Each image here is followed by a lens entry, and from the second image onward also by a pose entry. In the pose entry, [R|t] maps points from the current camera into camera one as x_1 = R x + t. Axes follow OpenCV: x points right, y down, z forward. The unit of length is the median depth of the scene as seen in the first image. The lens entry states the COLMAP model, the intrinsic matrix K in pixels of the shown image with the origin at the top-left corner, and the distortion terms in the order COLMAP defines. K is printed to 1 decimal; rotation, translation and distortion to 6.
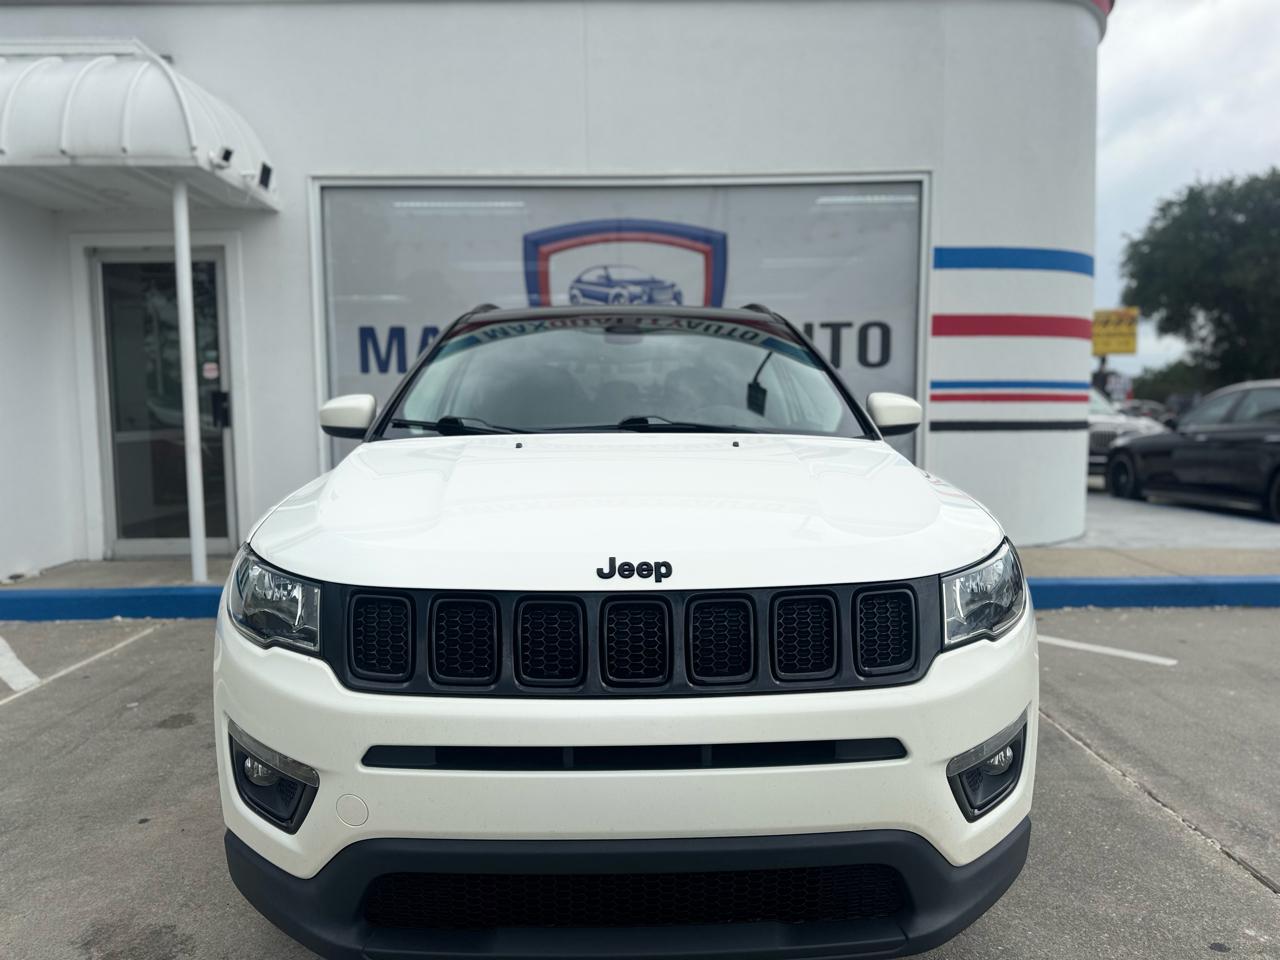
lens RADIAL K [[903.3, 0, 642.3], [0, 903.3, 488.5], [0, 0, 1]] dist [0.046659, -0.050047]
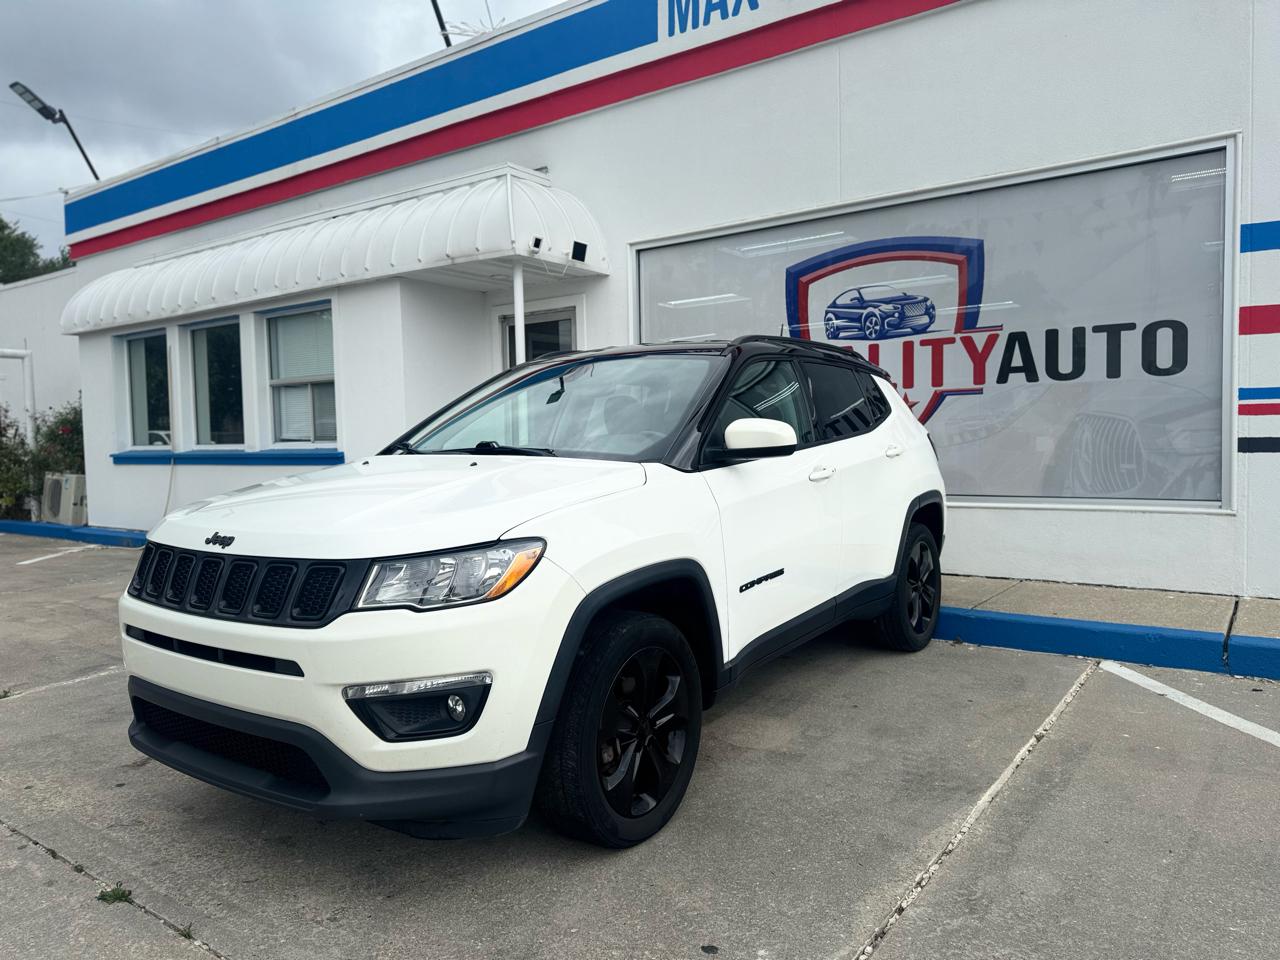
lens RADIAL K [[903.3, 0, 634.4], [0, 903.3, 481.4], [0, 0, 1]] dist [0.046659, -0.050047]
pose [[0.798622, 0.025886, -0.601276, 0.386155], [-0.039145, 0.999193, -0.008976, -0.007619], [0.600558, 0.030705, 0.798991, 0.029813]]
